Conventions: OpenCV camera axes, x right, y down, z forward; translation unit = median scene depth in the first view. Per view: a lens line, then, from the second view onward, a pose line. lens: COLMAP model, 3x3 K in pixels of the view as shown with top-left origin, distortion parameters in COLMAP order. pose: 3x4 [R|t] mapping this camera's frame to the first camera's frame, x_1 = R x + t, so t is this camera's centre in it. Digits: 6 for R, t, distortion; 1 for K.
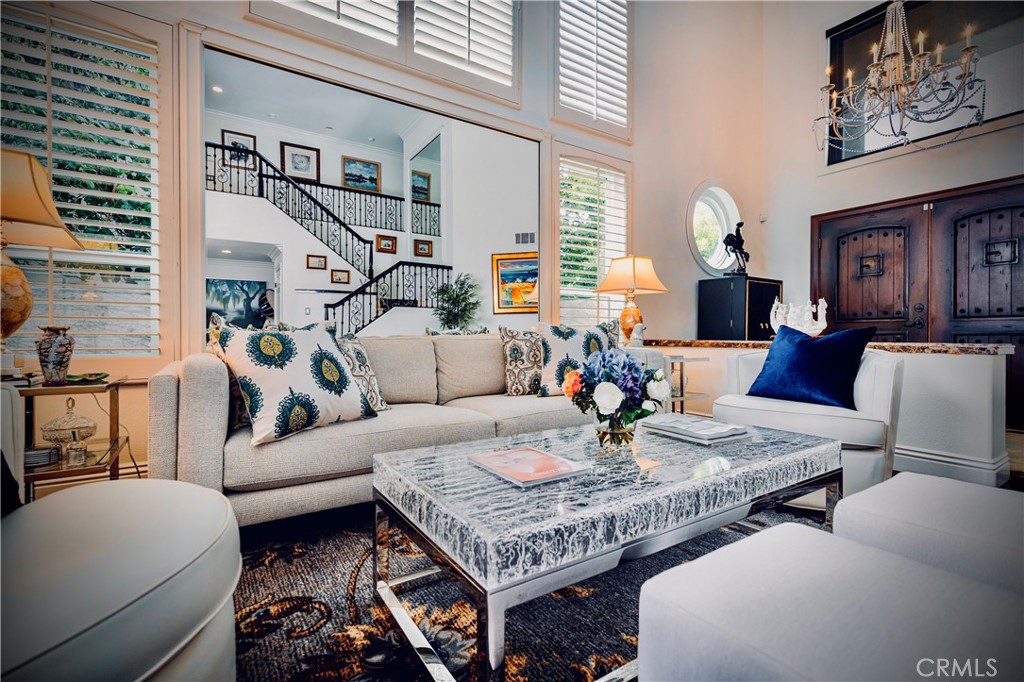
lens RADIAL K [[470.2, 0, 531.8], [0, 470.2, 342.8], [0, 0, 1]] dist [0.003829, 0.000561]
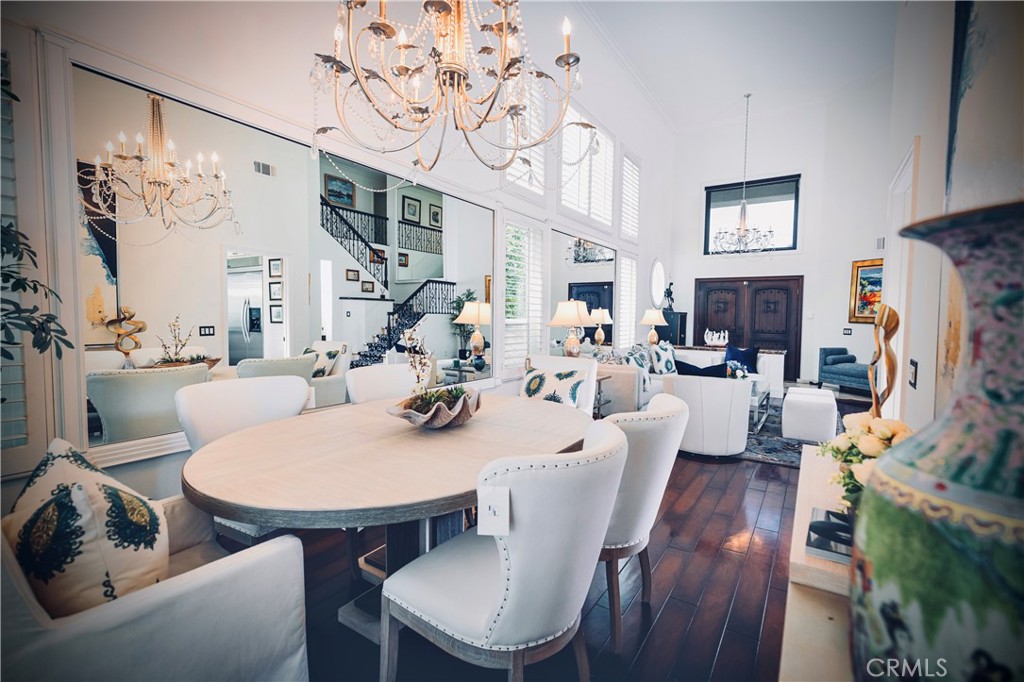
lens RADIAL K [[465.9, 0, 523.3], [0, 465.9, 339.5], [0, 0, 1]] dist [0.000016, 0.000002]
pose [[0.920087, -0.007098, 0.391650, -0.876563], [-0.009216, 0.999167, 0.039757, -0.089171], [-0.391606, -0.040189, 0.919255, -0.548284]]
